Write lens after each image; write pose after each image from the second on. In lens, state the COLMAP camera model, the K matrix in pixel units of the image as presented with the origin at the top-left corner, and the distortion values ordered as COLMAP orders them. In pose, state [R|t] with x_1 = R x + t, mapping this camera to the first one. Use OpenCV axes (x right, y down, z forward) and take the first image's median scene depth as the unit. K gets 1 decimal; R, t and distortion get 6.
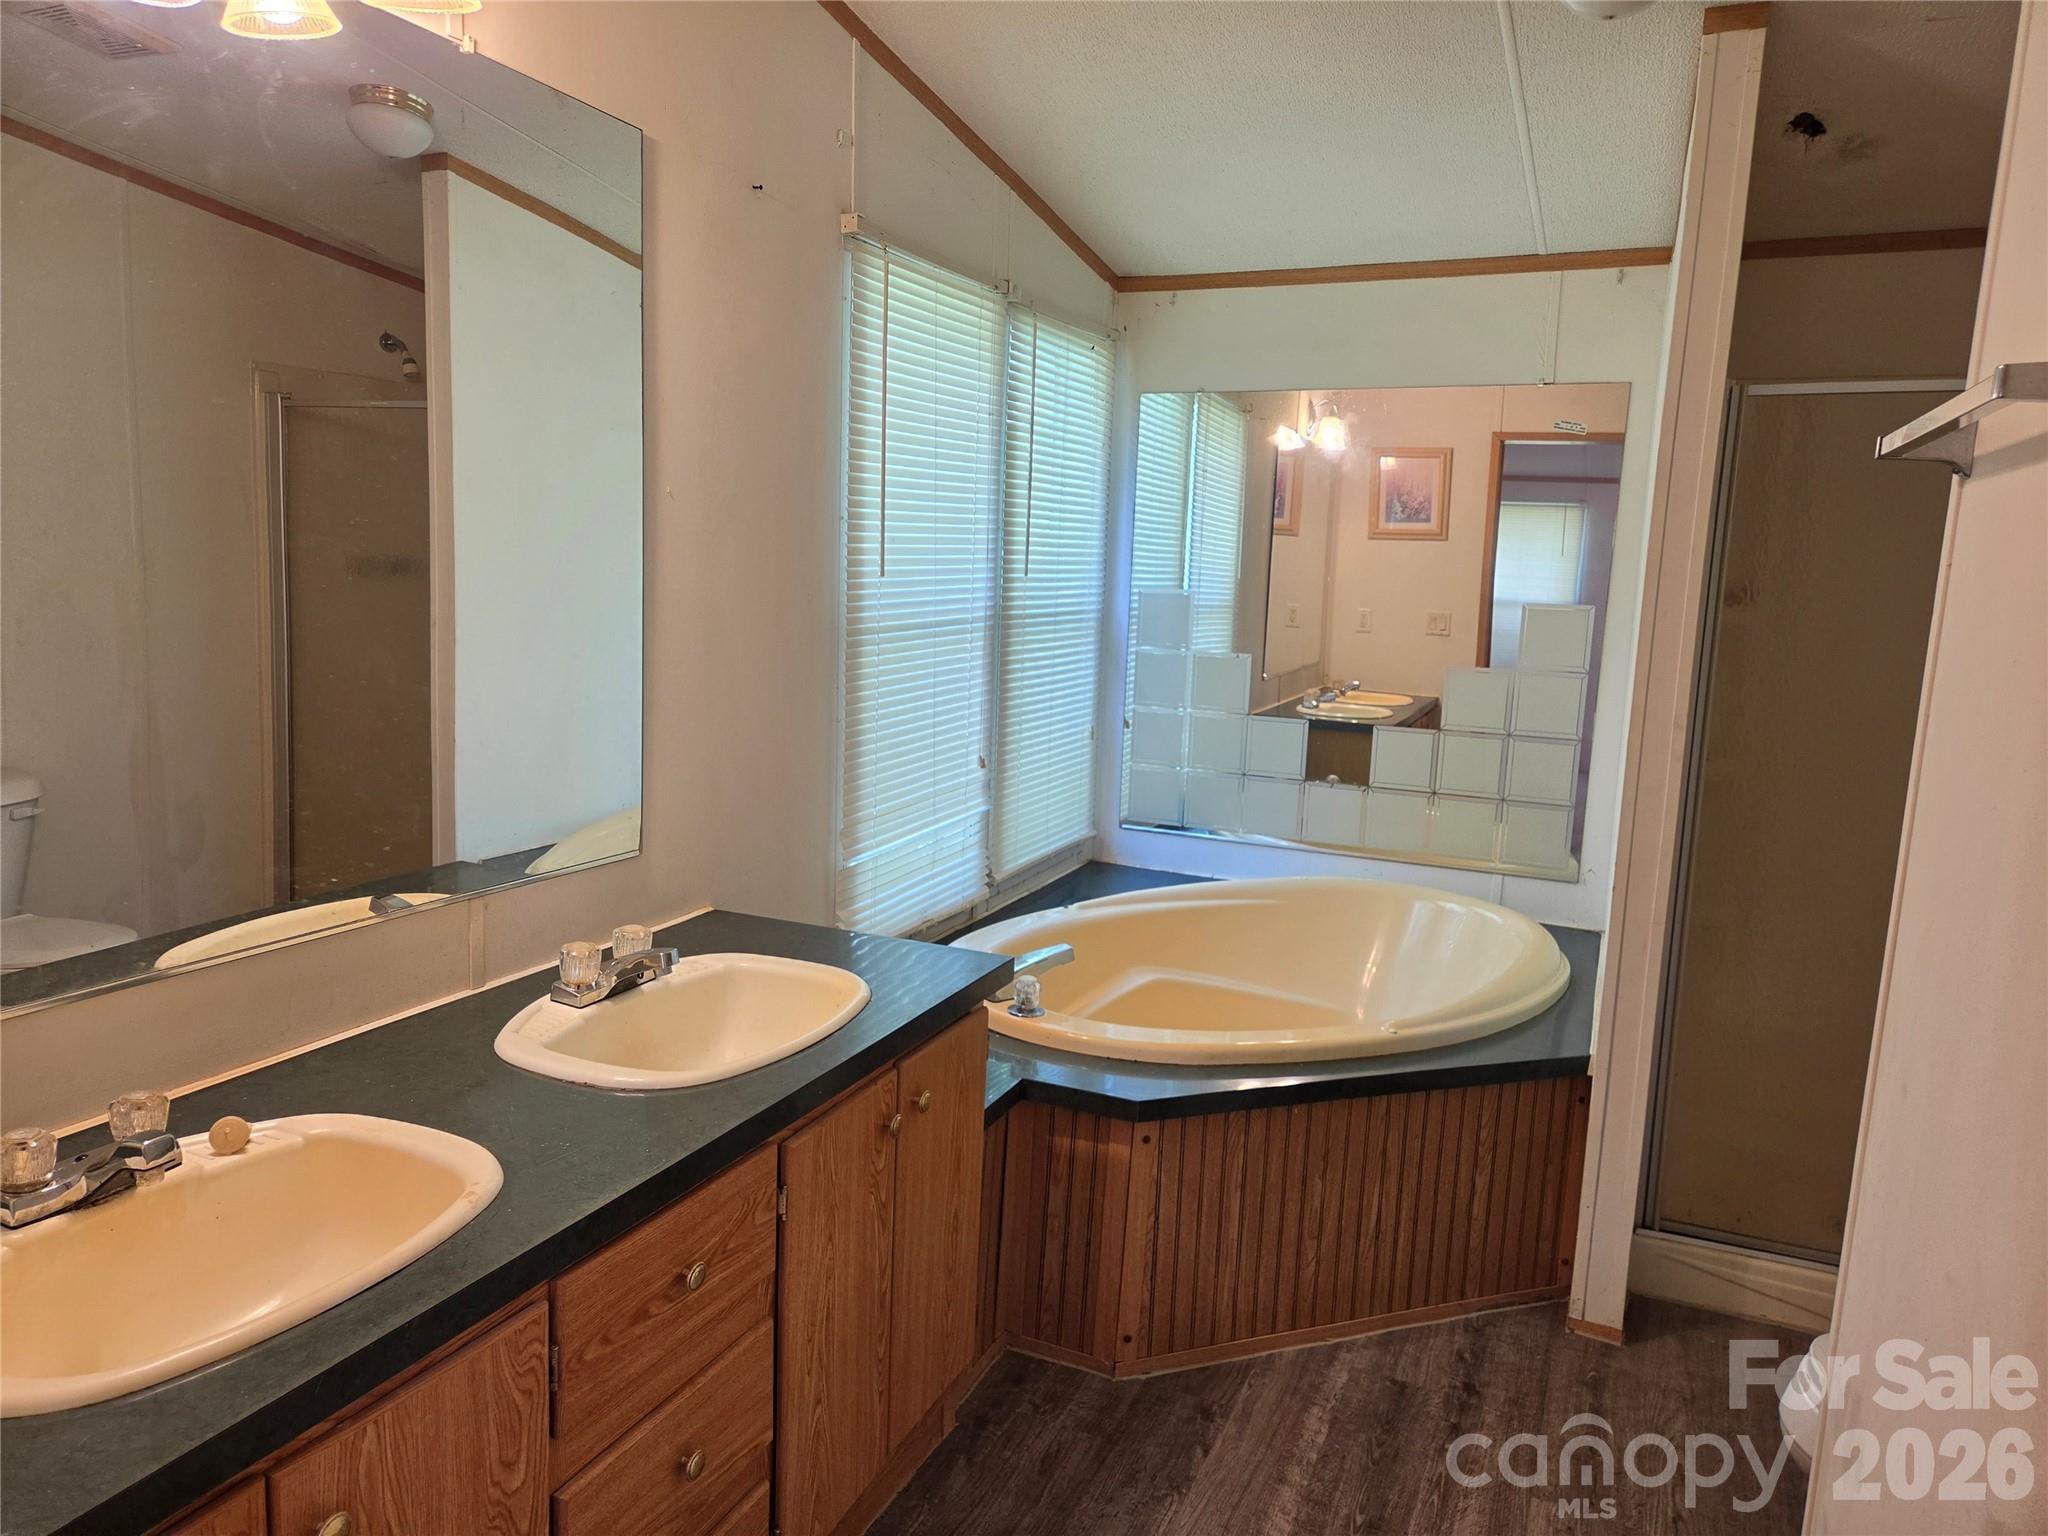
lens RADIAL K [[1355.6, 0, 1016.6], [0, 1355.6, 762.5], [0, 0, 1]] dist [0.040866, -0.022674]
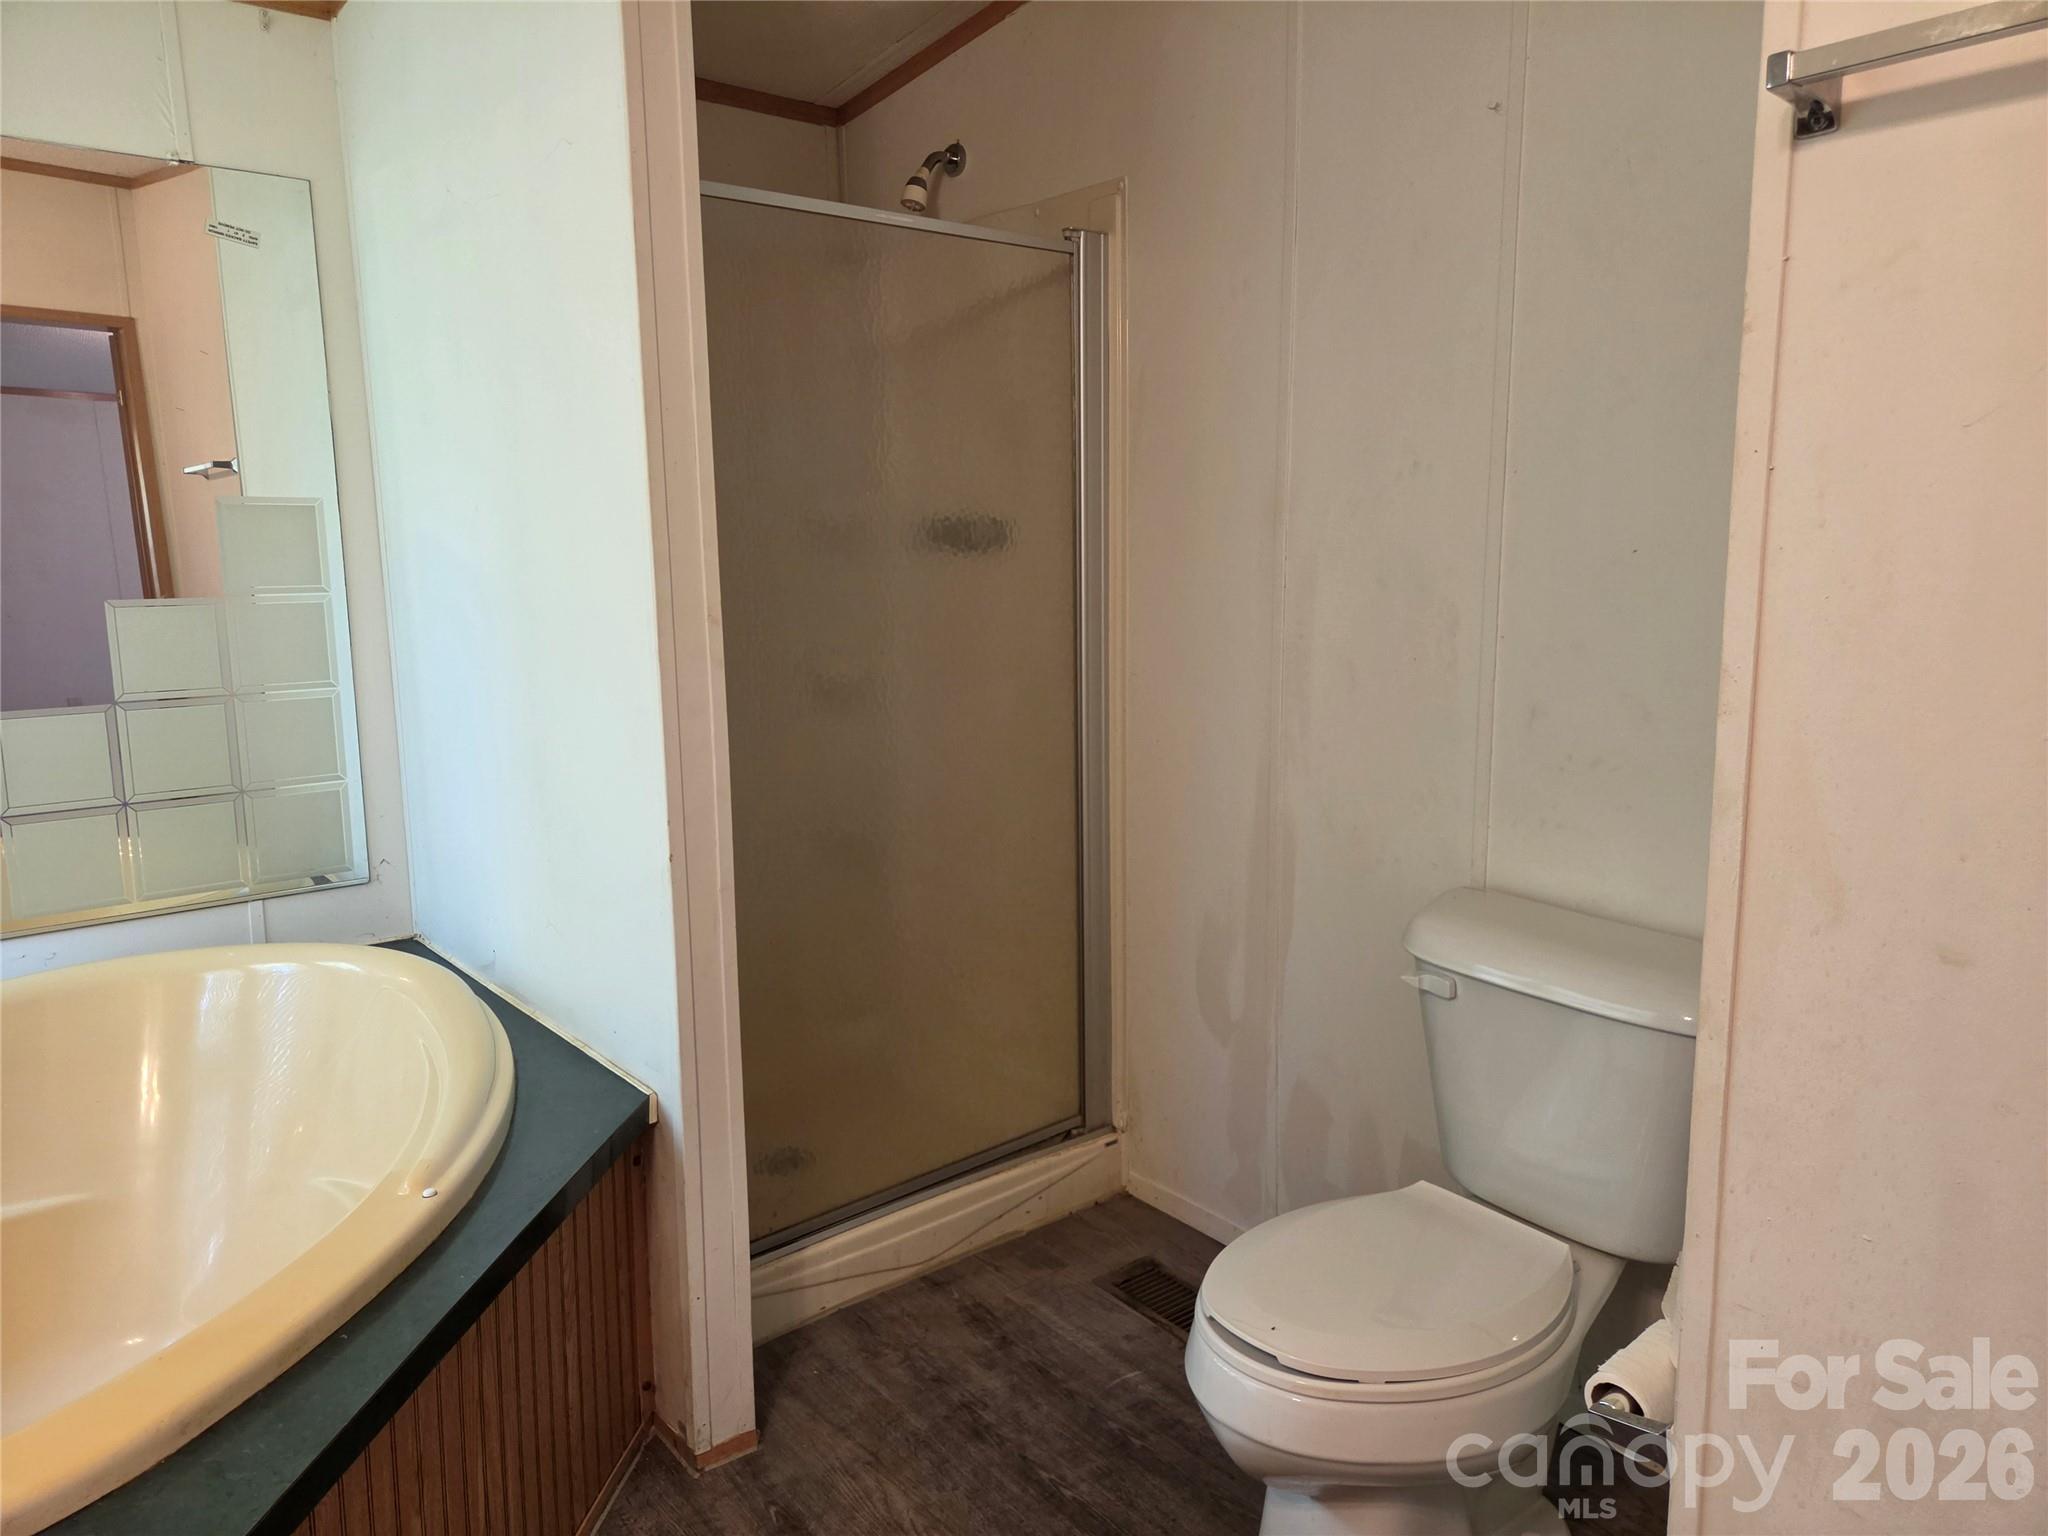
lens RADIAL K [[1355.6, 0, 1027.3], [0, 1355.6, 754.5], [0, 0, 1]] dist [0.040866, -0.022674]
pose [[0.447195, -0.170688, 0.877999, -0.079116], [0.151300, 0.981912, 0.113827, -0.012450], [-0.881547, 0.081939, 0.464932, 0.422465]]
